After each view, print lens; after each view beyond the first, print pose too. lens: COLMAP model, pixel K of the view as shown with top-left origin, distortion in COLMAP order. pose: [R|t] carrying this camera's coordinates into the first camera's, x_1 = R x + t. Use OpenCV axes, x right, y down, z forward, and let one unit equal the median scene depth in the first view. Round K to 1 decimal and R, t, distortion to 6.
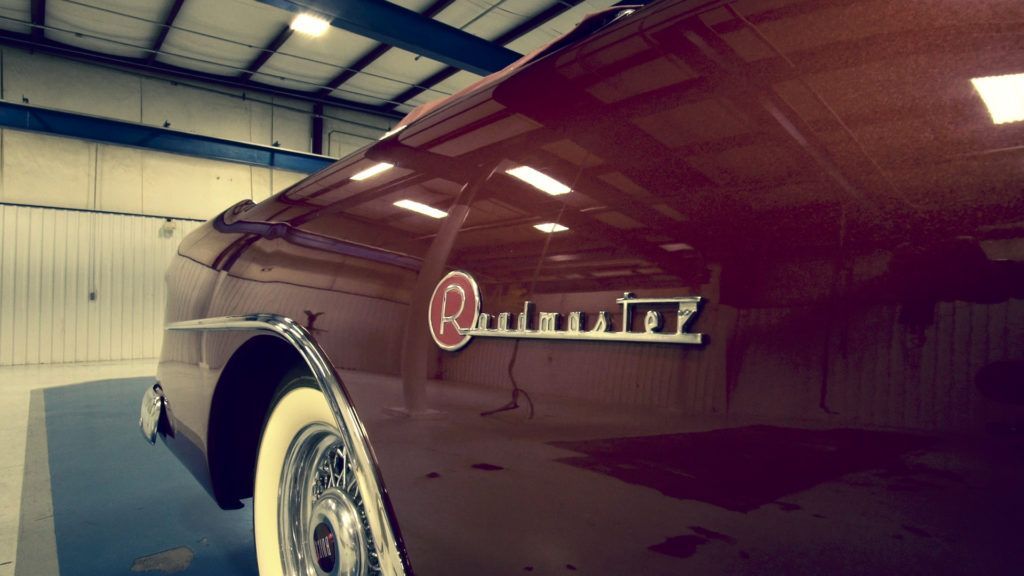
lens RADIAL K [[575.2, 0, 512.0], [0, 575.2, 288.0], [0, 0, 1]] dist [0.000300, -0.001329]
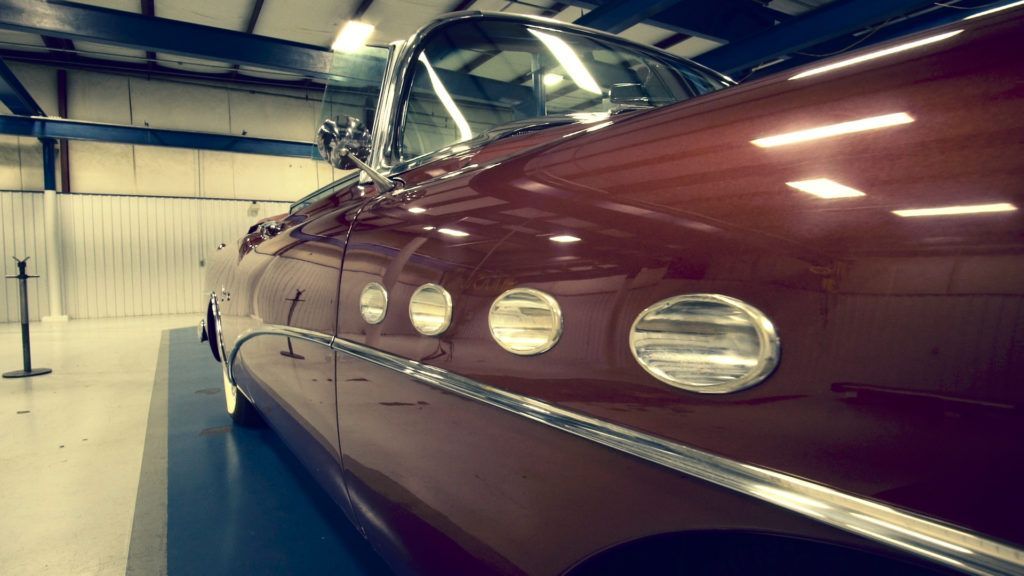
lens RADIAL K [[575.2, 0, 512.0], [0, 575.2, 288.0], [0, 0, 1]] dist [0.000300, -0.001329]
pose [[0.988150, -0.004252, -0.153430, 0.177858], [0.016200, 0.996922, 0.076706, -0.020283], [0.152632, -0.078283, 0.985178, -0.198705]]
